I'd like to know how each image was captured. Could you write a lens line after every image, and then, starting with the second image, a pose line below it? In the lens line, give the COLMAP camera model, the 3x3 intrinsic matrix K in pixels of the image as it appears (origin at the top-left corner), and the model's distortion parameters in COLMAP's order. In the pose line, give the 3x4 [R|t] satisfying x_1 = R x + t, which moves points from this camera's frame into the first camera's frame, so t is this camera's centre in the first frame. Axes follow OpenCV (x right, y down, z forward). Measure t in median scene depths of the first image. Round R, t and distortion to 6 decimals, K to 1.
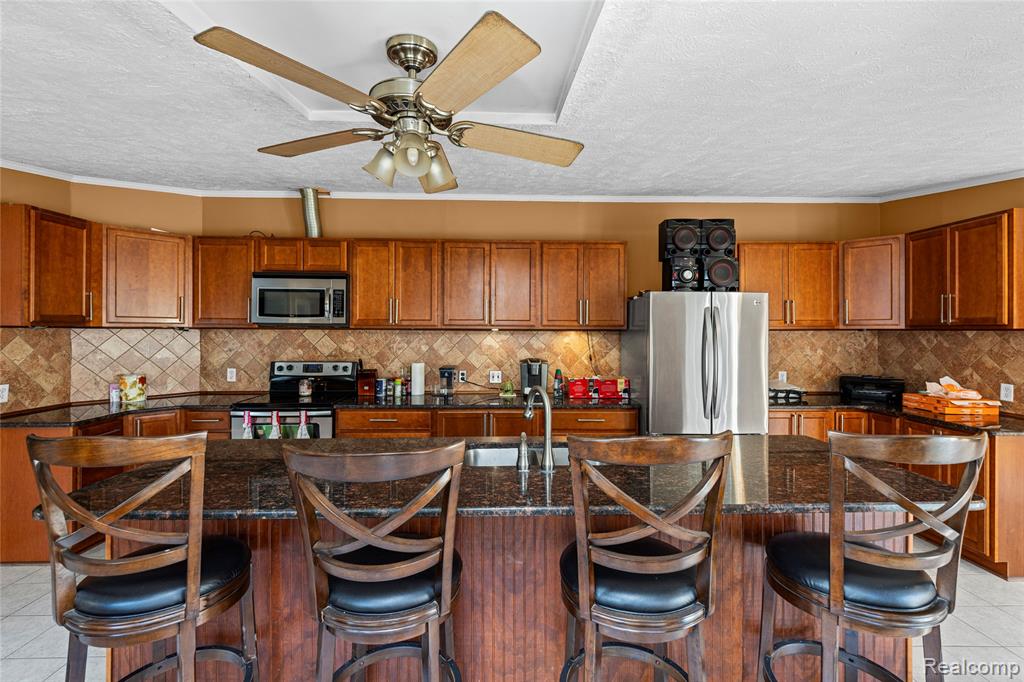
lens RADIAL K [[444.7, 0, 509.4], [0, 444.7, 331.2], [0, 0, 1]] dist [-0.000726, -0.000441]
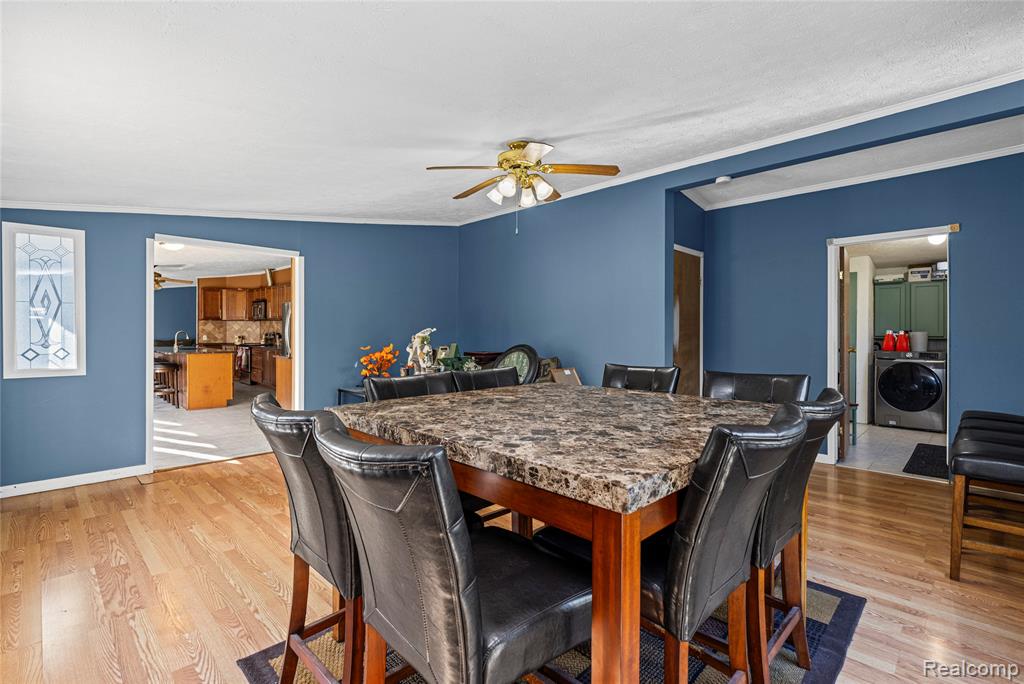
lens RADIAL K [[477.8, 0, 512.3], [0, 477.8, 332.4], [0, 0, 1]] dist [-0.001763, -0.000200]
pose [[0.687979, 0.004726, -0.725715, 2.799250], [-0.004449, 0.999987, 0.002295, 0.057636], [0.725717, 0.001650, 0.687992, 0.077252]]
